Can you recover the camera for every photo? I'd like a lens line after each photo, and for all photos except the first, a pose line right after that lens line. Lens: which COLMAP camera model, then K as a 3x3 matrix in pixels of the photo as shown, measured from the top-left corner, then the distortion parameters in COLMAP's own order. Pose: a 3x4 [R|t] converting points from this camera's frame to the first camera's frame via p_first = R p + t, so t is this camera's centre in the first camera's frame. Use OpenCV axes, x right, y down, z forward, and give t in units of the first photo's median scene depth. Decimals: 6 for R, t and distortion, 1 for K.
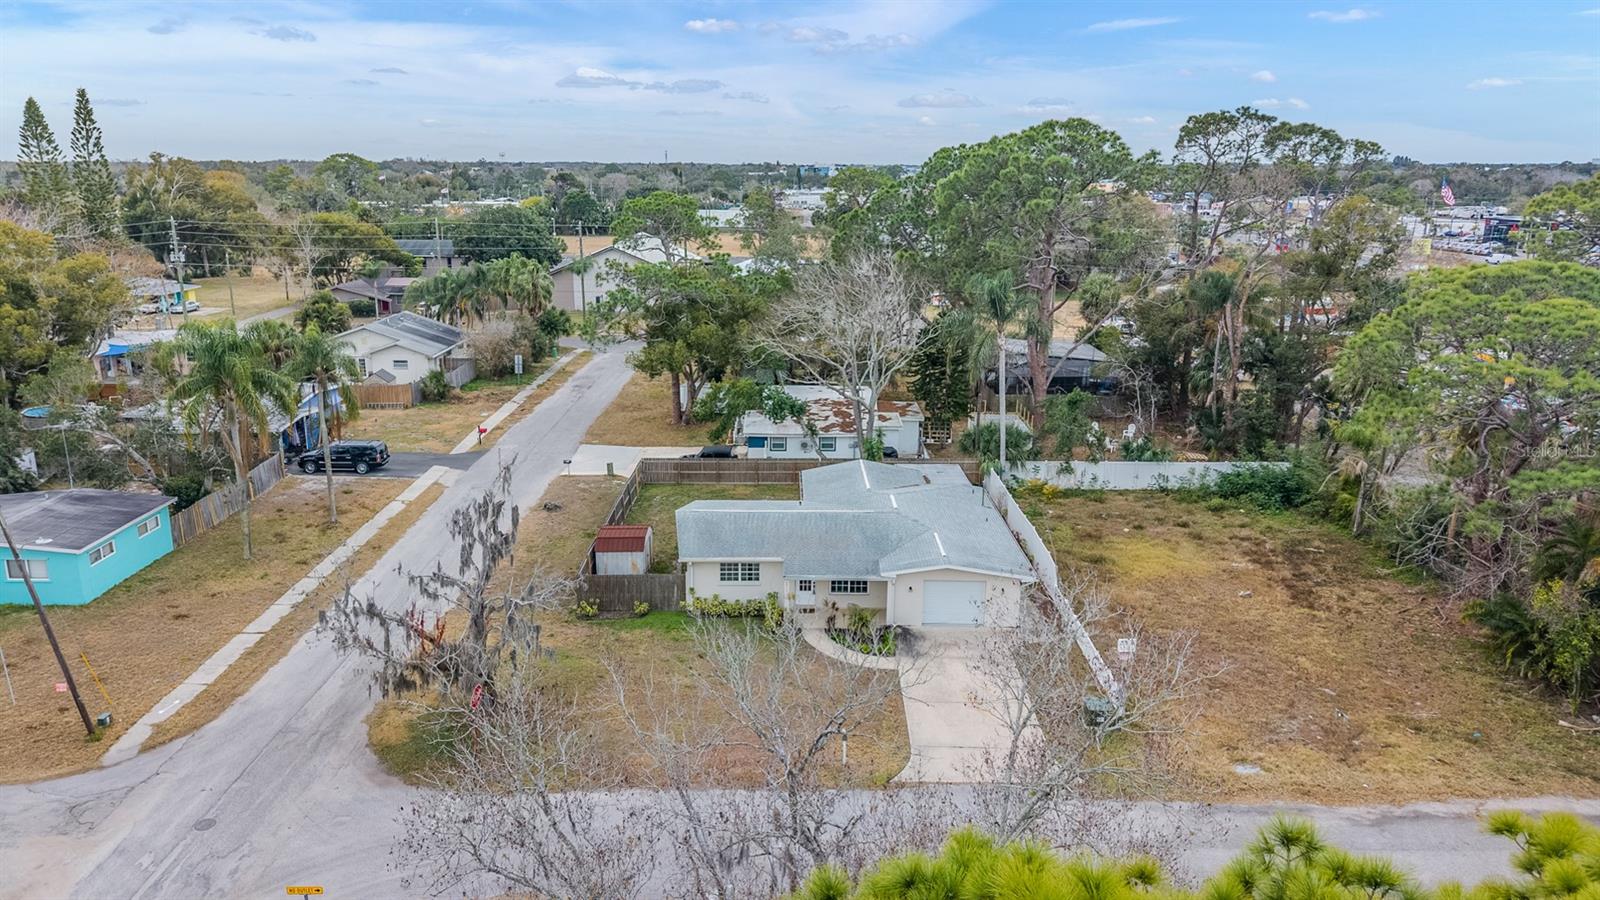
lens RADIAL K [[1066.2, 0, 800.0], [0, 1066.2, 450.0], [0, 0, 1]] dist [-0.001651, -0.004969]
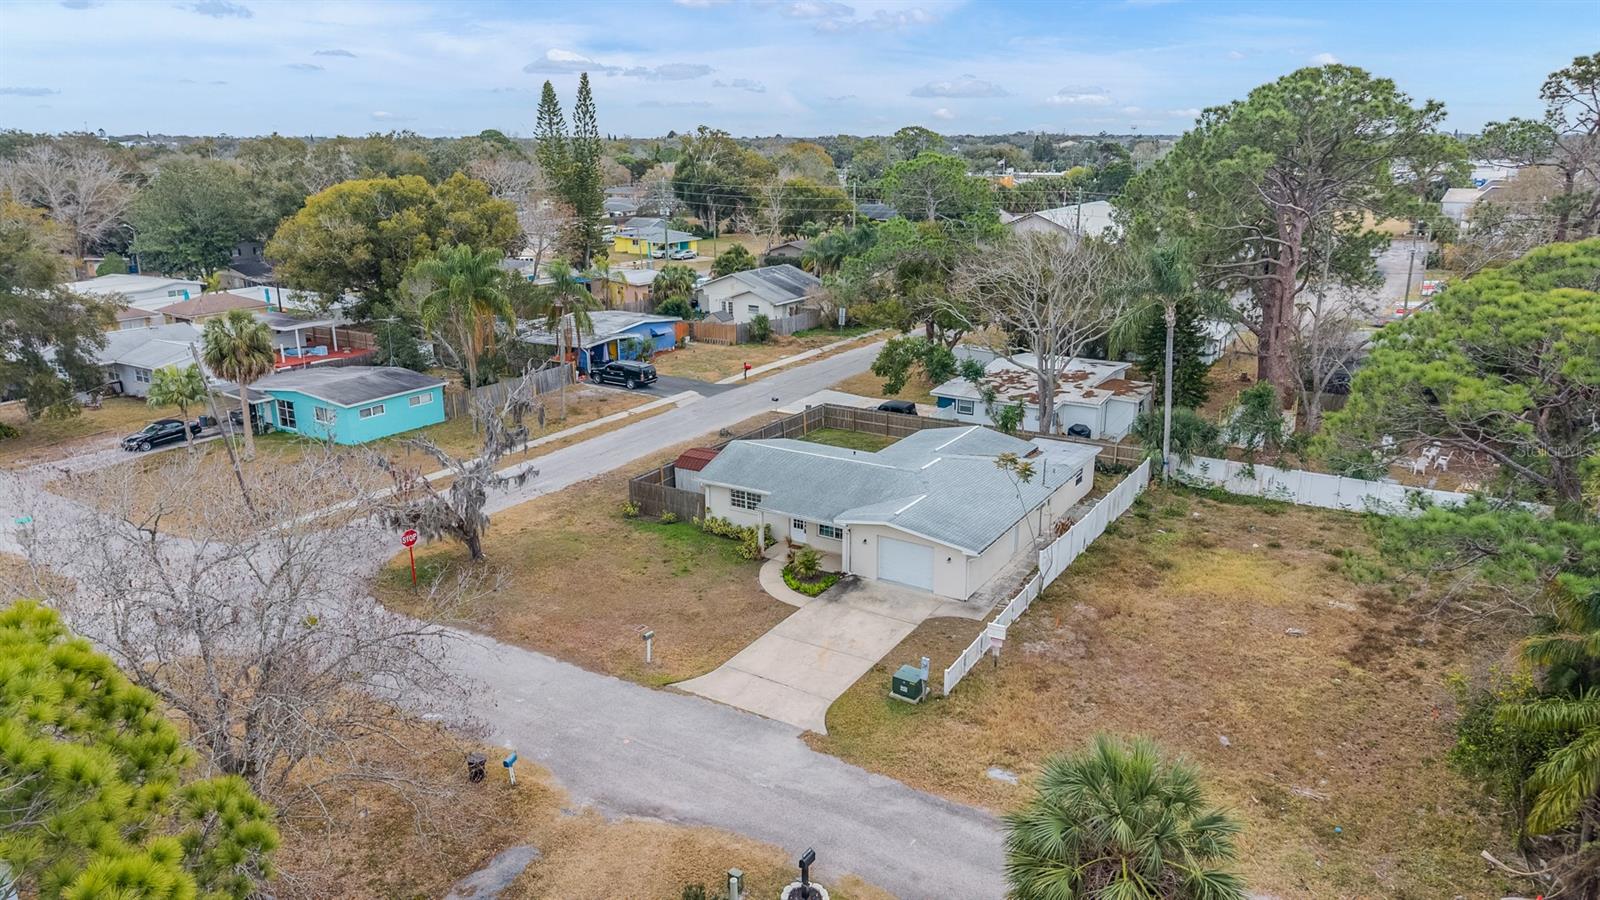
lens RADIAL K [[1048.1, 0, 802.5], [0, 1048.1, 486.4], [0, 0, 1]] dist [0.001843, -0.001410]
pose [[0.853924, 0.156113, -0.496429, 0.406289], [-0.126177, 0.987589, 0.093529, -0.005810], [0.504869, -0.017229, 0.863024, 0.078645]]
